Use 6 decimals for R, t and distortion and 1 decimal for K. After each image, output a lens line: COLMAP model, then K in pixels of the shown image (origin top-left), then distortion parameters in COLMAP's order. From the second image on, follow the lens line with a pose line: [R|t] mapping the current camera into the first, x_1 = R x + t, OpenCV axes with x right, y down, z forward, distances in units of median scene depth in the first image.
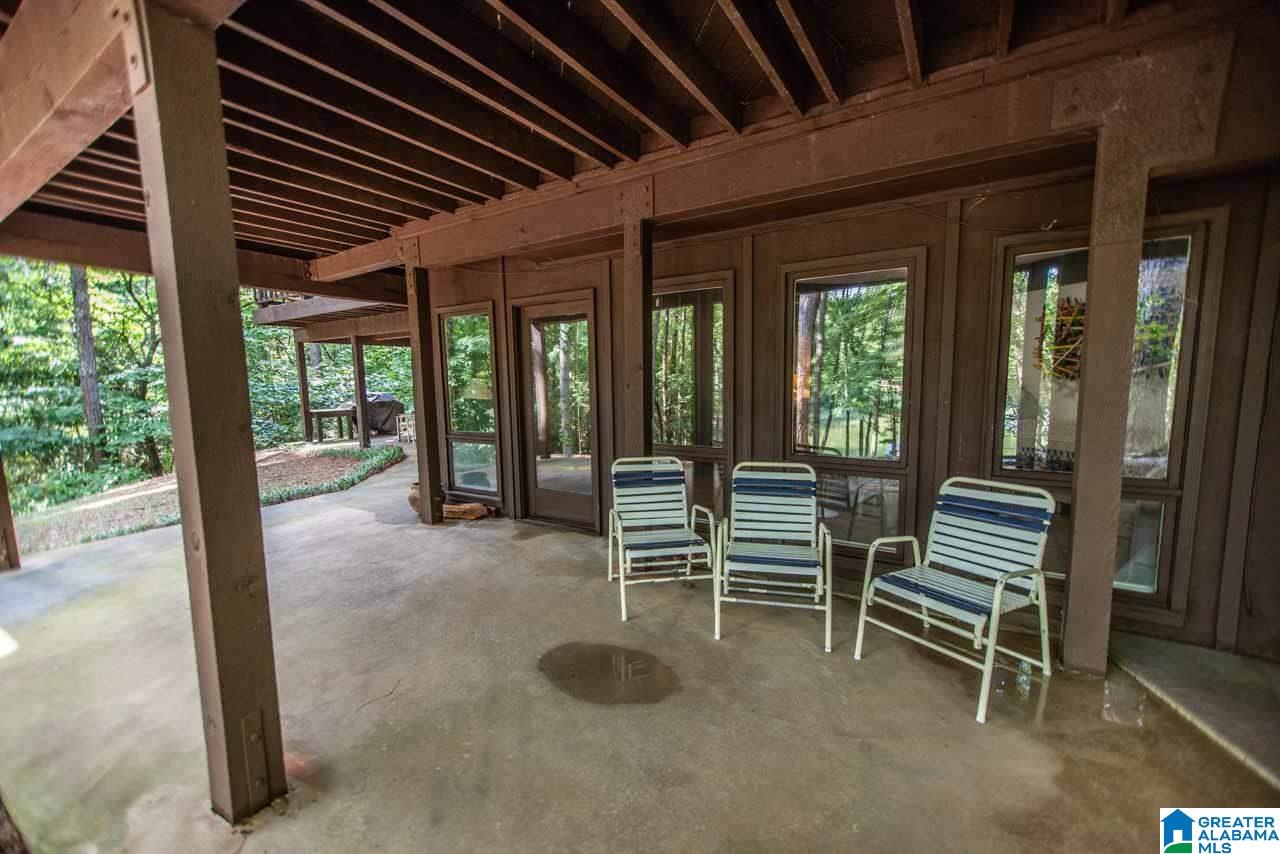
lens RADIAL K [[500.3, 0, 640.0], [0, 500.3, 427.0], [0, 0, 1]] dist [0.001107, 0.000305]
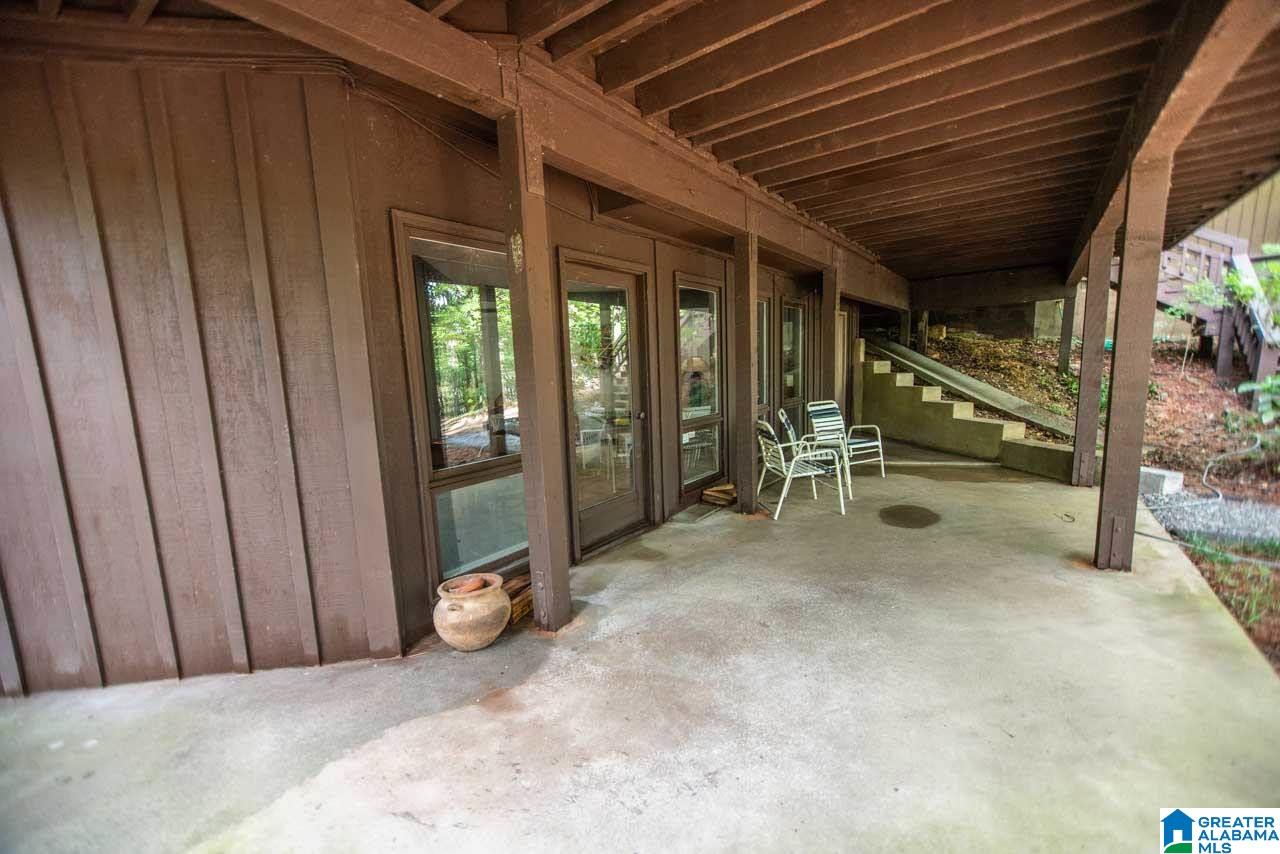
lens RADIAL K [[500.3, 0, 640.0], [0, 500.3, 427.0], [0, 0, 1]] dist [0.001107, 0.000305]
pose [[0.119041, -0.116388, 0.986044, -1.429640], [0.139033, 0.985275, 0.099512, -0.103099], [-0.983107, 0.125246, 0.133470, 1.243926]]
